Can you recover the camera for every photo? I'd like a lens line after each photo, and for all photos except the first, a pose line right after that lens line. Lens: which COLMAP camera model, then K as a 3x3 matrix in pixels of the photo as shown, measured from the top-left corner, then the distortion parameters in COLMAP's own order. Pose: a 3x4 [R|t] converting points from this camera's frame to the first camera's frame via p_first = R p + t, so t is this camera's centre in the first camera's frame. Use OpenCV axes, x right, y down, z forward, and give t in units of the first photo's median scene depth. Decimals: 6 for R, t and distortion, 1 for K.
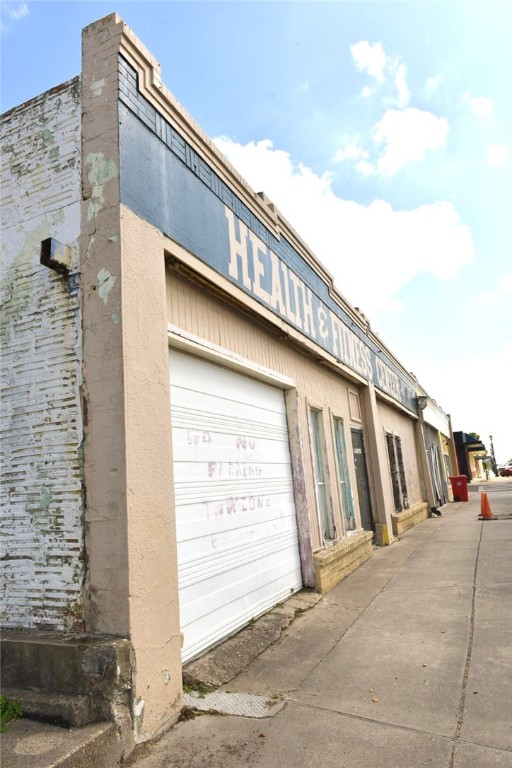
lens RADIAL K [[514.9, 0, 257.9], [0, 514.9, 382.0], [0, 0, 1]] dist [-0.008007, -0.006759]
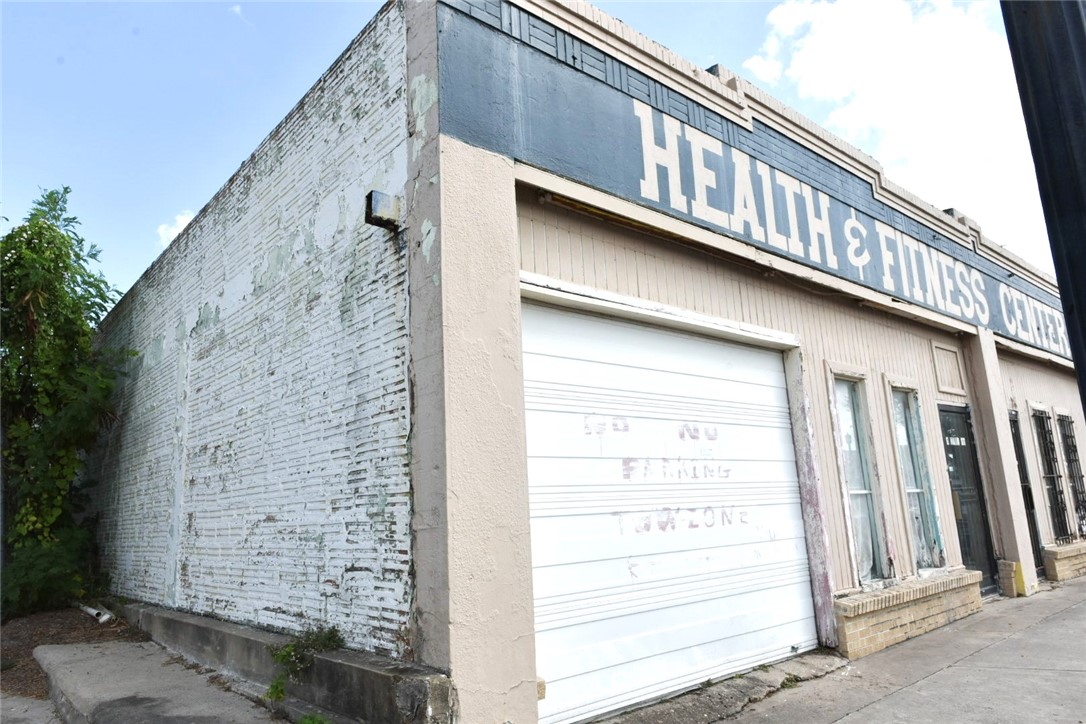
lens RADIAL K [[728.1, 0, 561.9], [0, 728.1, 365.1], [0, 0, 1]] dist [-0.008007, -0.006759]
pose [[0.908864, -0.055201, -0.413423, 0.268870], [0.064796, 0.997856, 0.009213, 0.008858], [0.412028, -0.035162, 0.910493, 0.031295]]
